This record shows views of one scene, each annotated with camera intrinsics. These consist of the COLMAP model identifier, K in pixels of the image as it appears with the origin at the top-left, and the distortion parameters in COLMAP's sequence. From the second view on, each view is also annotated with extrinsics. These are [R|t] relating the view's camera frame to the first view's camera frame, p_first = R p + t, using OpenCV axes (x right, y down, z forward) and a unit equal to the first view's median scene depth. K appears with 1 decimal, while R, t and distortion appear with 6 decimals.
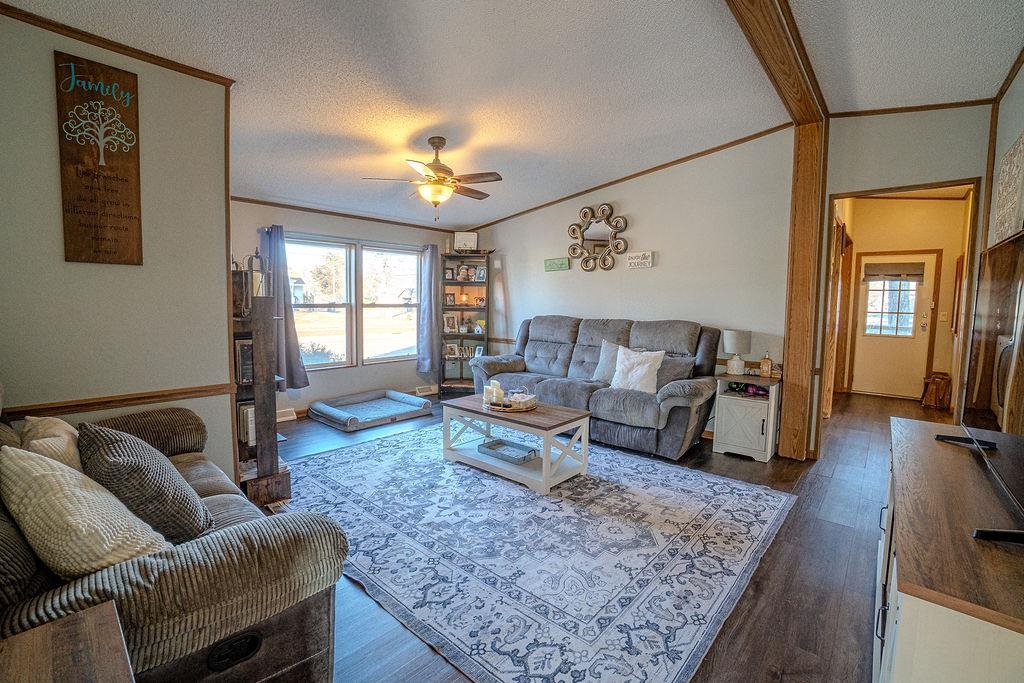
lens RADIAL K [[451.0, 0, 504.9], [0, 451.0, 335.1], [0, 0, 1]] dist [-0.066443, 0.022137]
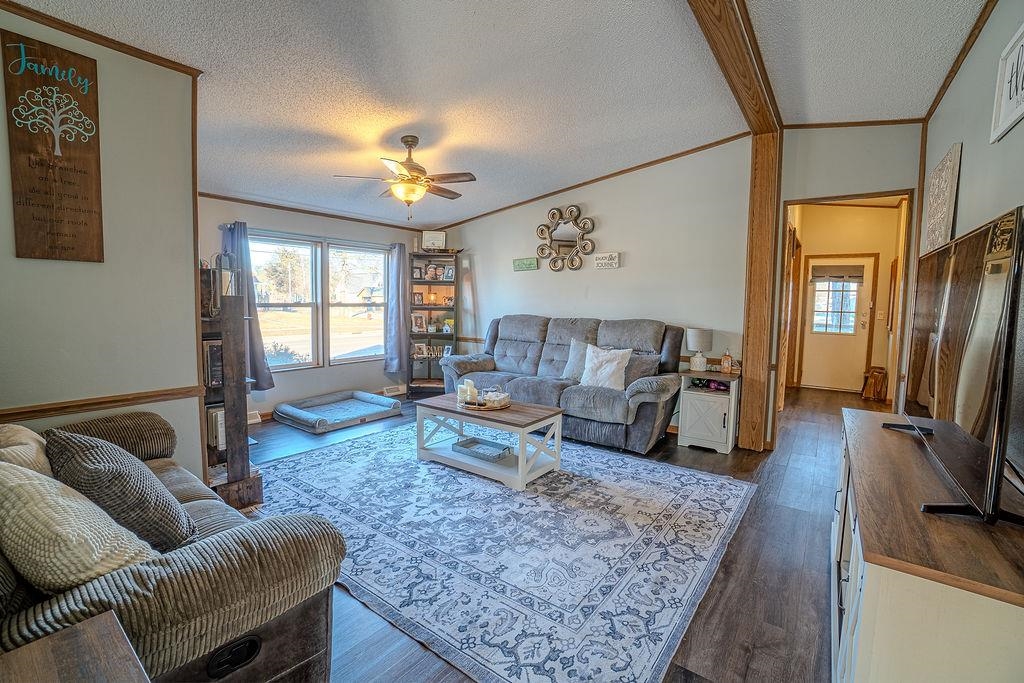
lens RADIAL K [[451.0, 0, 504.9], [0, 451.0, 335.1], [0, 0, 1]] dist [-0.066443, 0.022137]
pose [[0.996268, -0.004893, 0.086179, -0.034227], [0.004737, 0.999987, 0.002017, 0.000018], [-0.086187, -0.001601, 0.996278, -0.011756]]
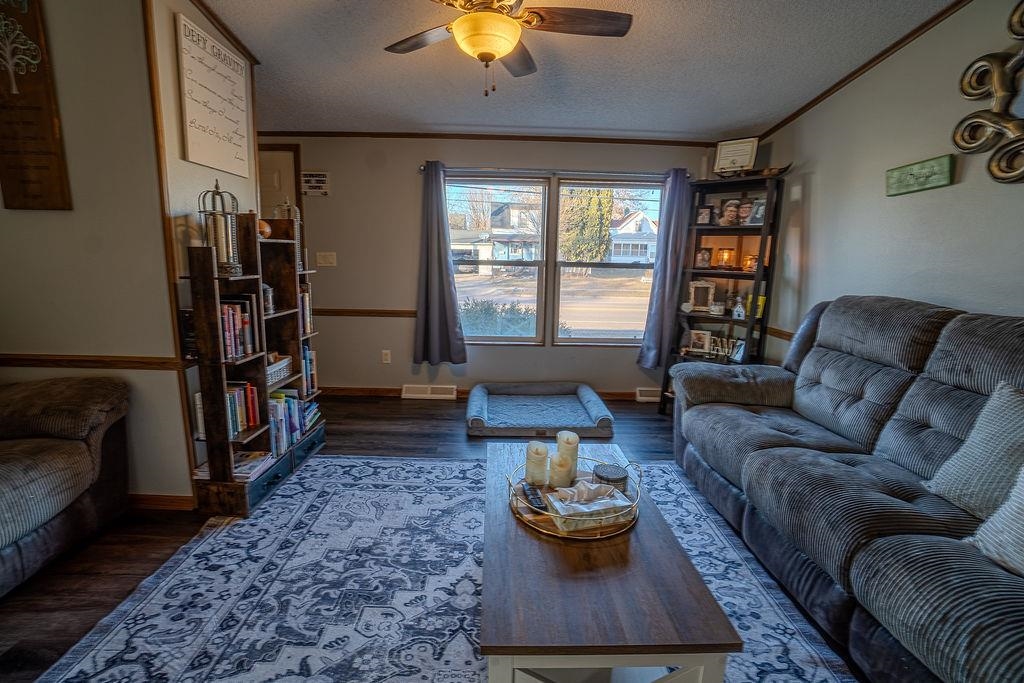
lens RADIAL K [[451.0, 0, 504.9], [0, 451.0, 335.1], [0, 0, 1]] dist [-0.066443, 0.022137]
pose [[0.675816, 0.130644, -0.725400, 0.309673], [-0.067817, 0.991013, 0.115299, -0.055925], [0.733944, -0.028726, 0.678602, 0.811962]]
